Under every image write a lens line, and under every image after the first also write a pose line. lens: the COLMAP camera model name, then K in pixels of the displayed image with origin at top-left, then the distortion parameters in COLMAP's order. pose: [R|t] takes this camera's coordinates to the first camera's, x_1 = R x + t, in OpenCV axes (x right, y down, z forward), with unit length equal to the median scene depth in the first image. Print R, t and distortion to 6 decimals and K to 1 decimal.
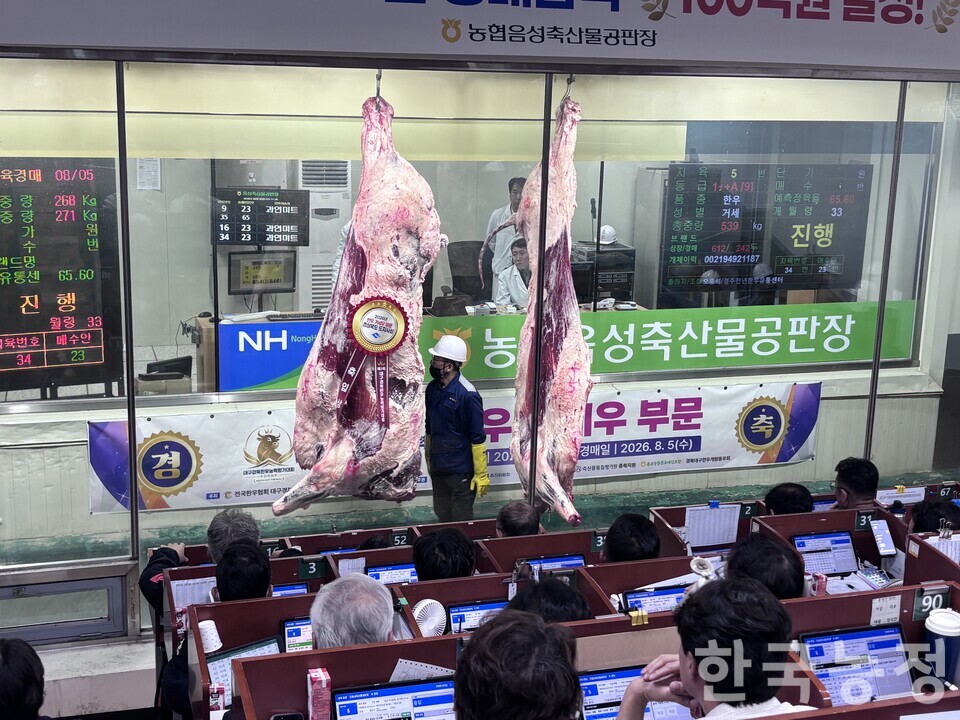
lens RADIAL K [[1303.0, 0, 480.0], [0, 1303.0, 360.0], [0, 0, 1]] dist [0.224204, -0.800512]
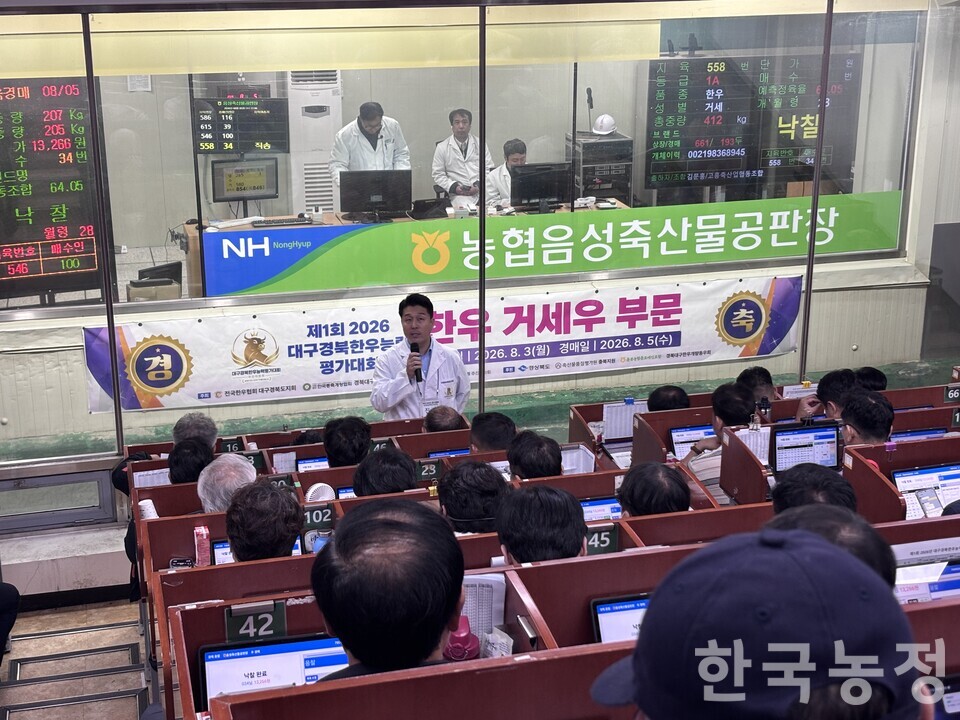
lens RADIAL K [[1477.3, 0, 480.0], [0, 1477.3, 360.0], [0, 0, 1]] dist [0.260715, -0.958582]
pose [[0.998682, -0.012314, -0.049832, 0.076129], [0.016620, 0.996075, 0.086942, -0.024848], [0.048566, -0.087656, 0.994966, -0.172666]]
